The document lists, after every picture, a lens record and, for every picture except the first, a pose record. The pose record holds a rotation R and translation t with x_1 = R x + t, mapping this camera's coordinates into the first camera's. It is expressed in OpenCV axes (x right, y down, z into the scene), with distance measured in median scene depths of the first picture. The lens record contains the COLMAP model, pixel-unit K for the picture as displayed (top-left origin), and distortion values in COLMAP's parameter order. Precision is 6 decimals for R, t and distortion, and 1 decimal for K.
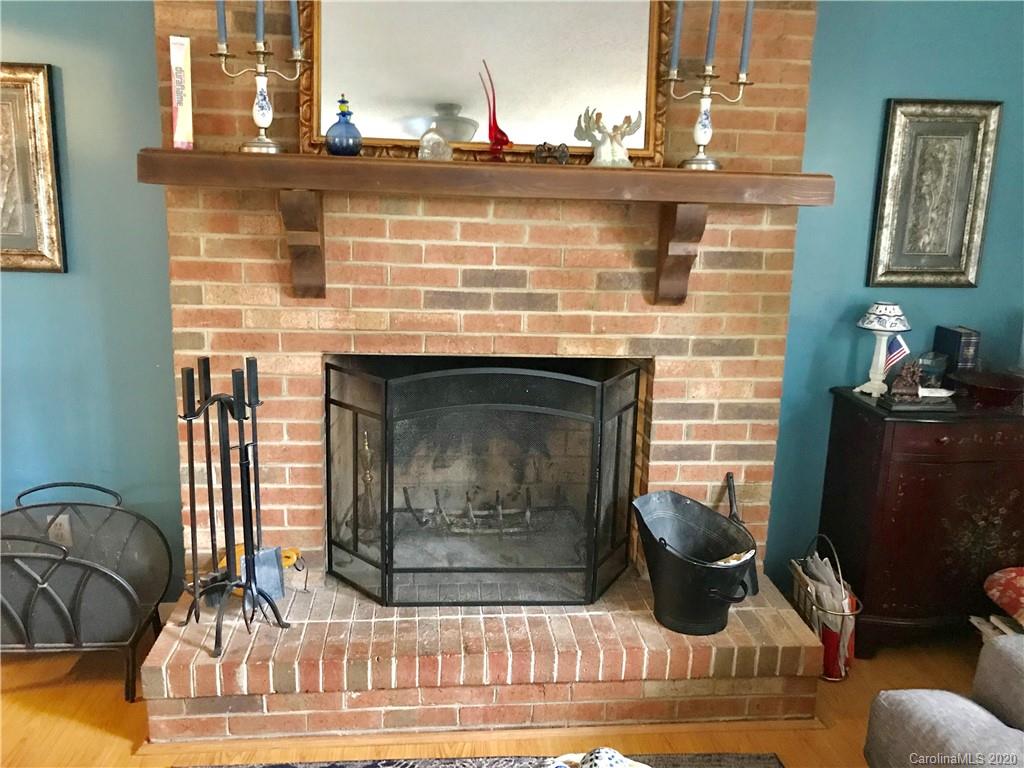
lens RADIAL K [[836.2, 0, 491.9], [0, 836.2, 381.5], [0, 0, 1]] dist [0.081493, -0.168740]
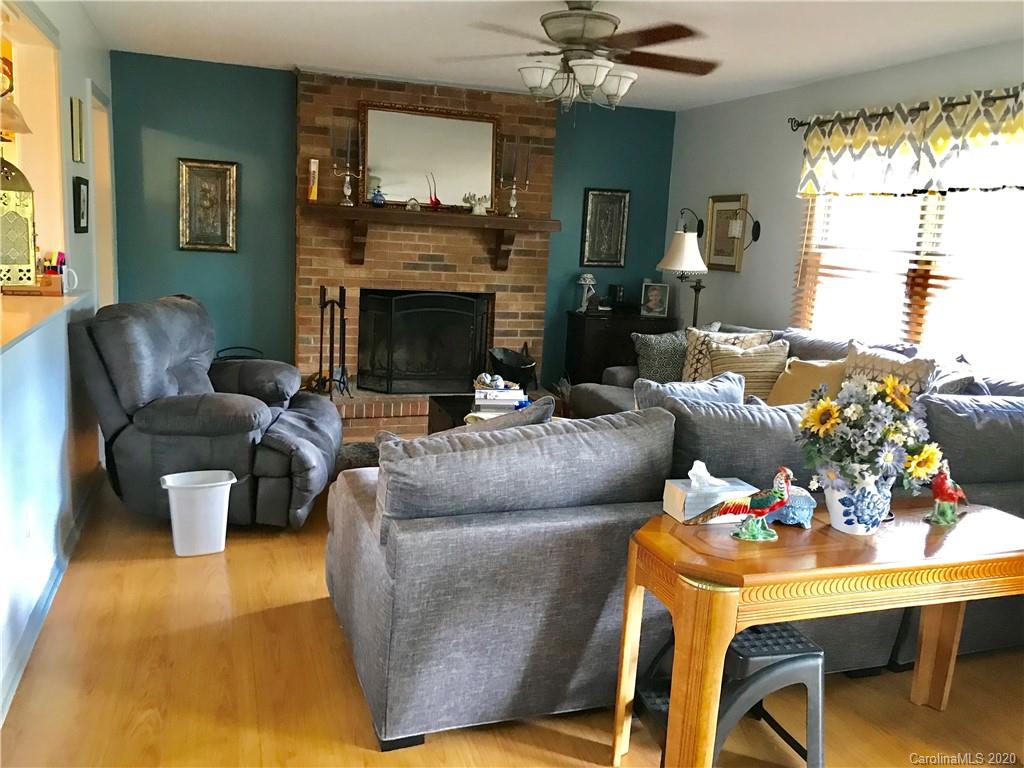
lens RADIAL K [[836.2, 0, 491.9], [0, 836.2, 381.5], [0, 0, 1]] dist [0.081493, -0.168740]
pose [[0.971868, -0.017072, 0.234908, -0.400555], [0.021555, 0.999631, -0.016530, 0.277008], [-0.234540, 0.021128, 0.971877, -1.385586]]
